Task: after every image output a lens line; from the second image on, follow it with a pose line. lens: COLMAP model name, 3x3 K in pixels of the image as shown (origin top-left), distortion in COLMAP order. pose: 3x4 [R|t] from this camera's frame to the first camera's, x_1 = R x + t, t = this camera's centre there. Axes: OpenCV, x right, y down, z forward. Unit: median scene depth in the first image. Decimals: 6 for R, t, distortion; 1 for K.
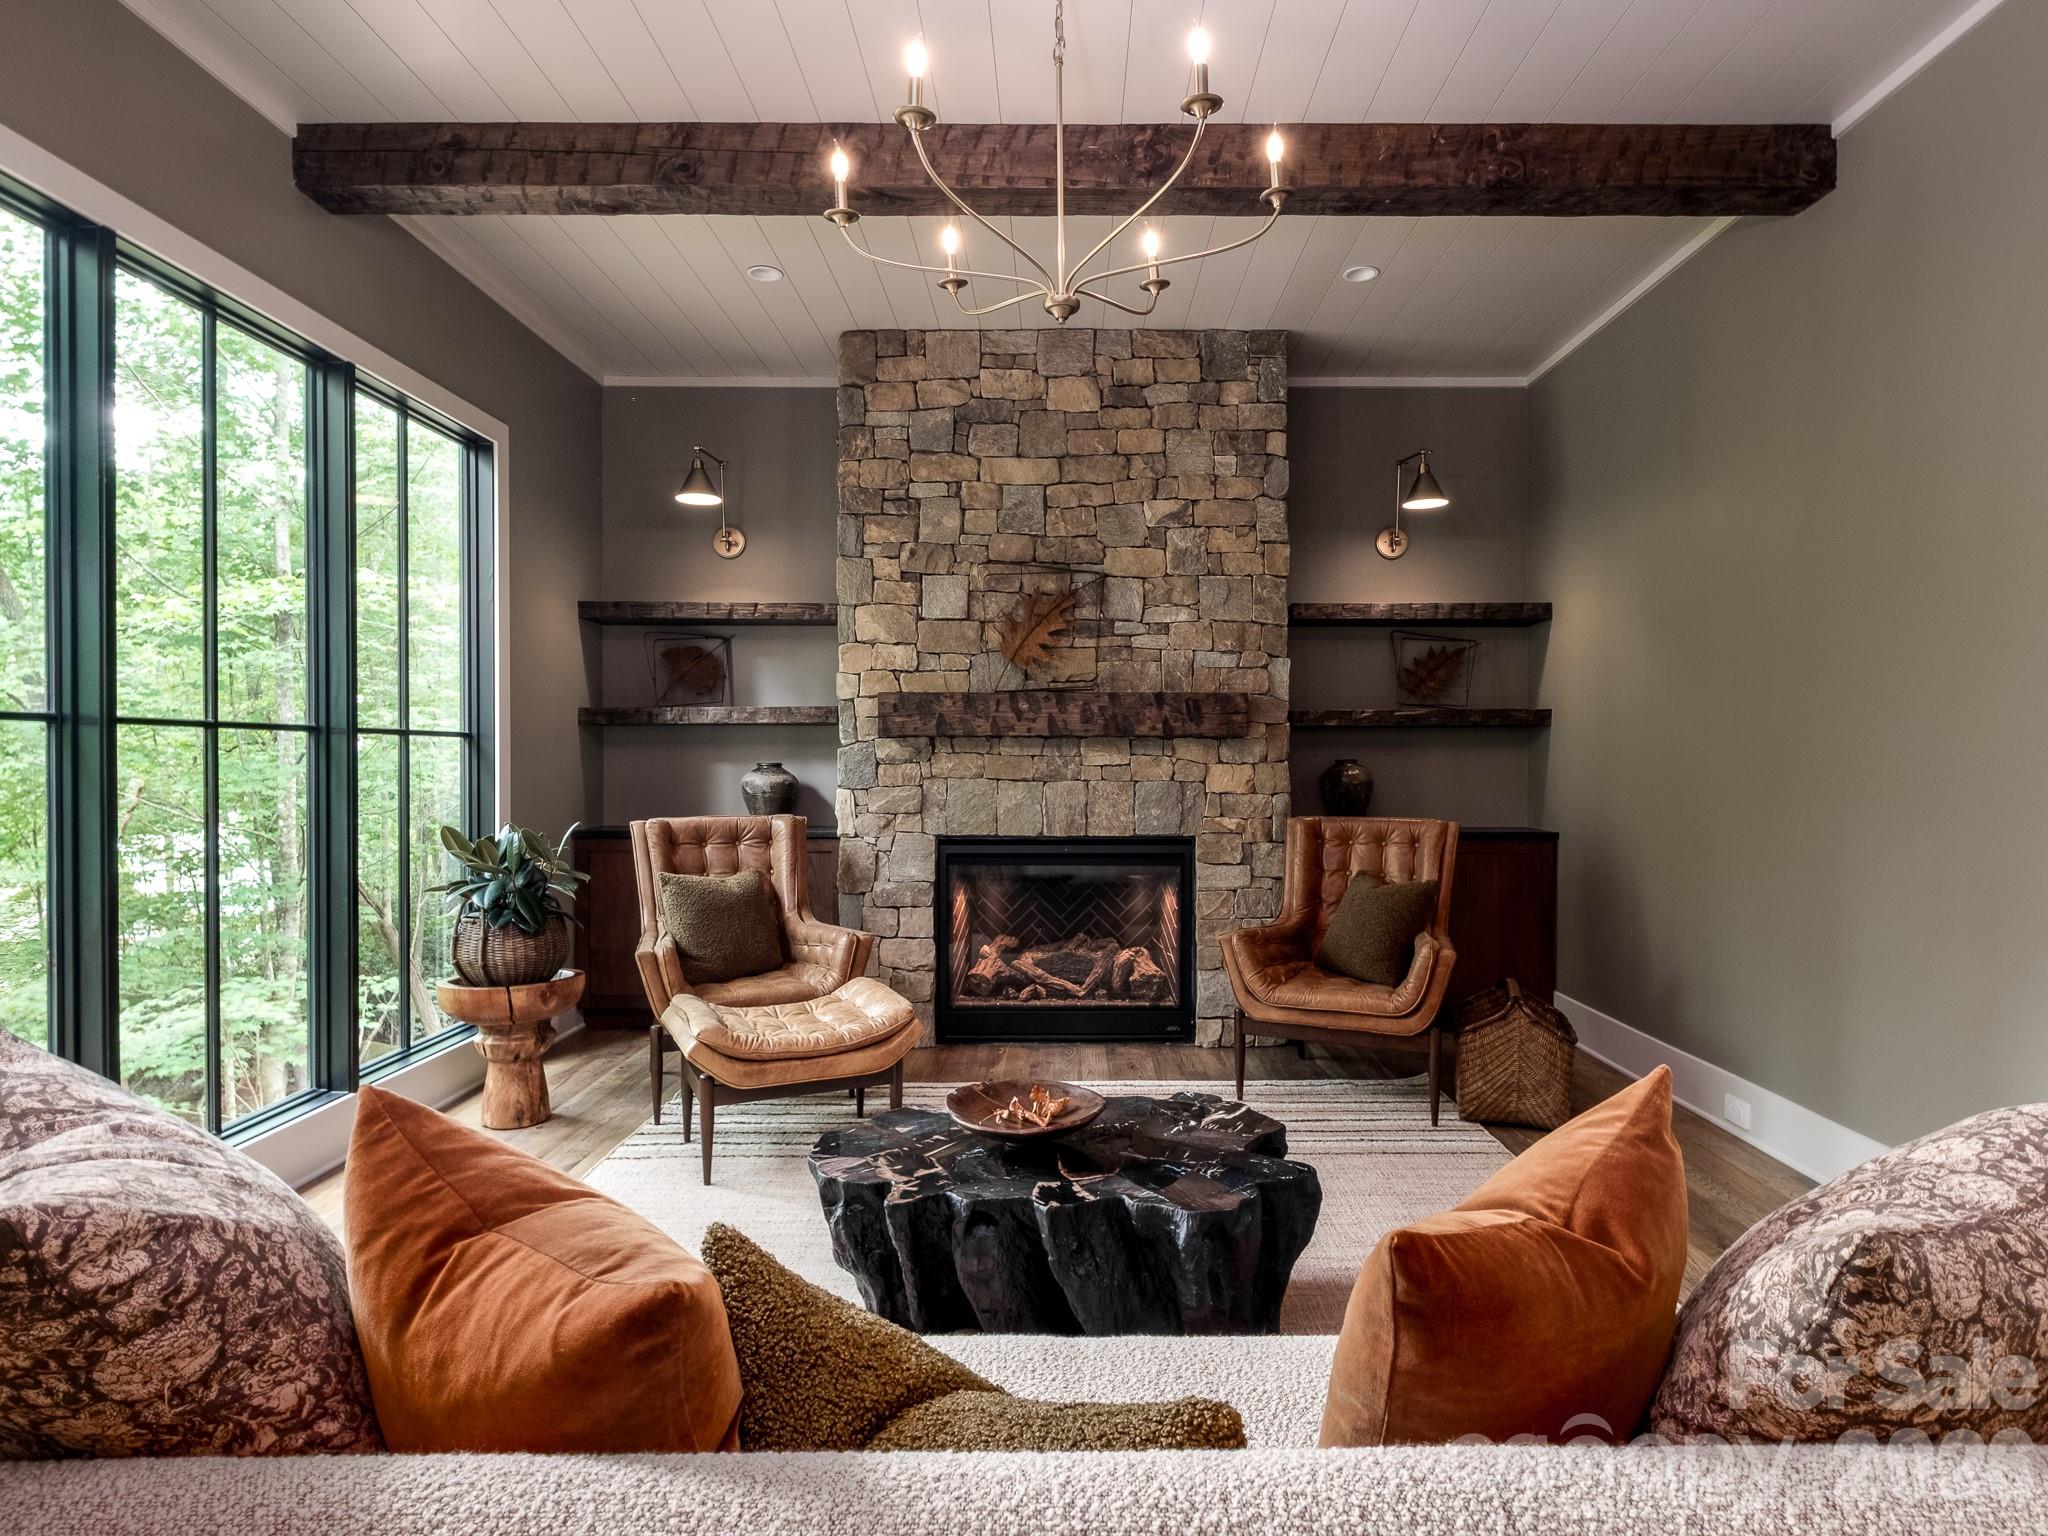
lens RADIAL K [[1120.0, 0, 1062.3], [0, 1120.0, 773.0], [0, 0, 1]] dist [-0.001683, 0.000692]
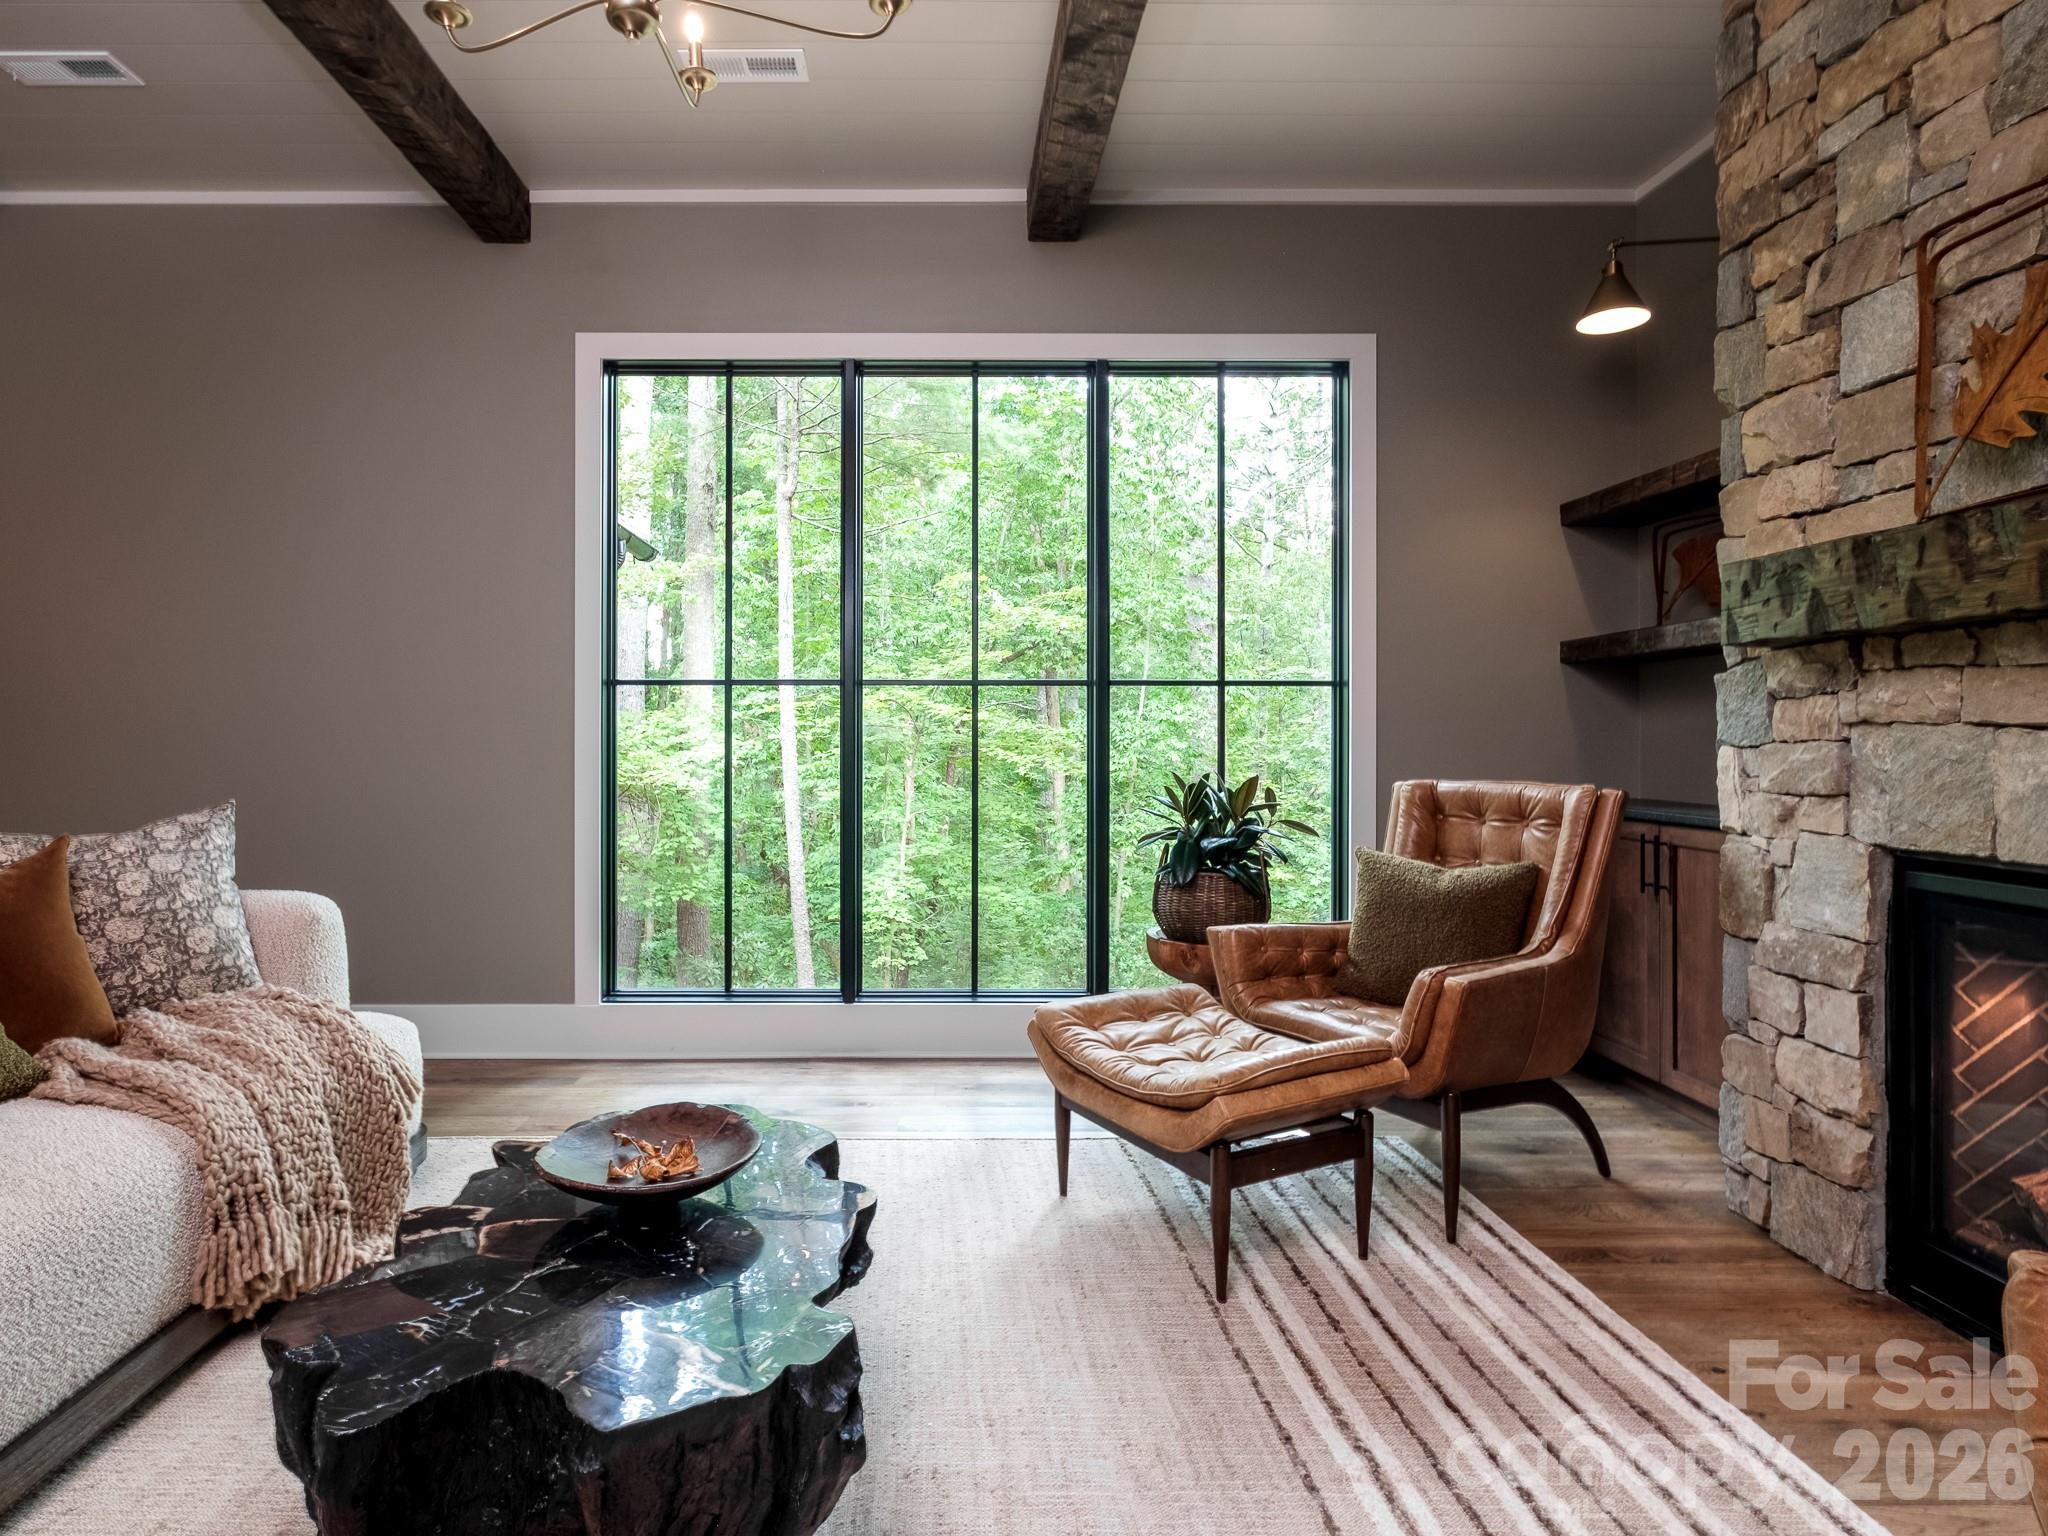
lens RADIAL K [[1098.3, 0, 939.3], [0, 1098.3, 740.1], [0, 0, 1]] dist [-0.005302, -0.000047]
pose [[0.007582, -0.000061, -0.999971, 0.348486], [-0.012653, 0.999920, -0.000157, 0.016277], [0.999891, 0.012654, 0.007581, 0.607150]]
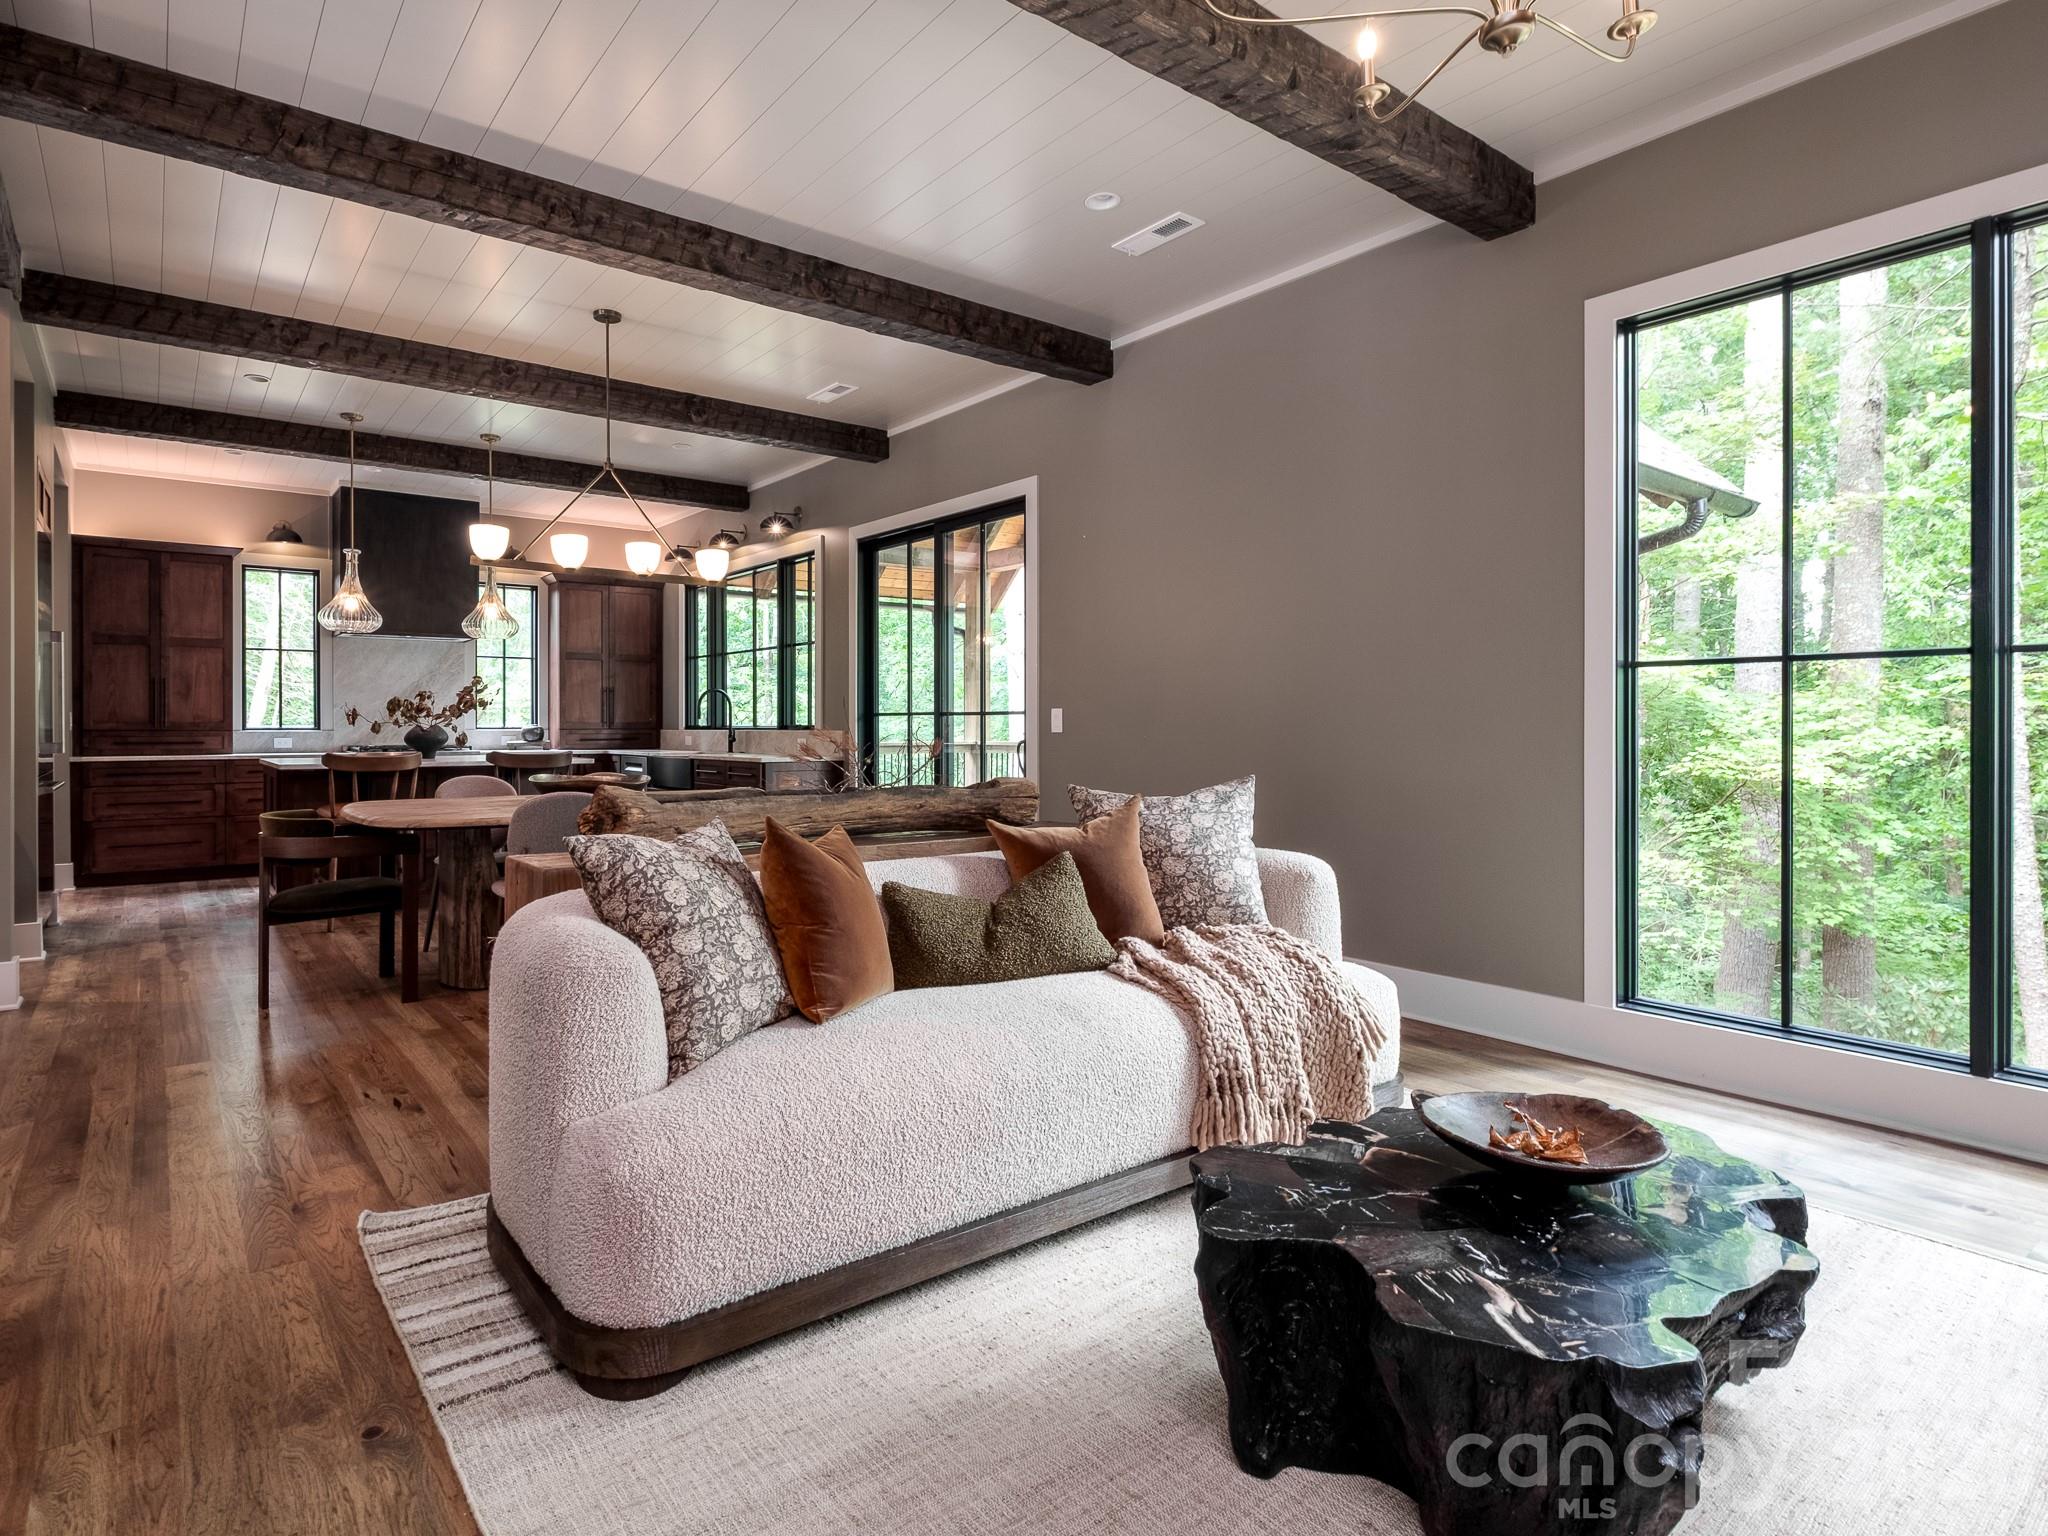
lens RADIAL K [[1077.3, 0, 898.6], [0, 1077.3, 730.4], [0, 0, 1]] dist [-0.005687, -0.001069]
pose [[-0.818438, 0.002113, -0.574591, 0.368769], [-0.006443, 0.999897, 0.012855, 0.015425], [0.574559, 0.014224, -0.818340, 0.686898]]
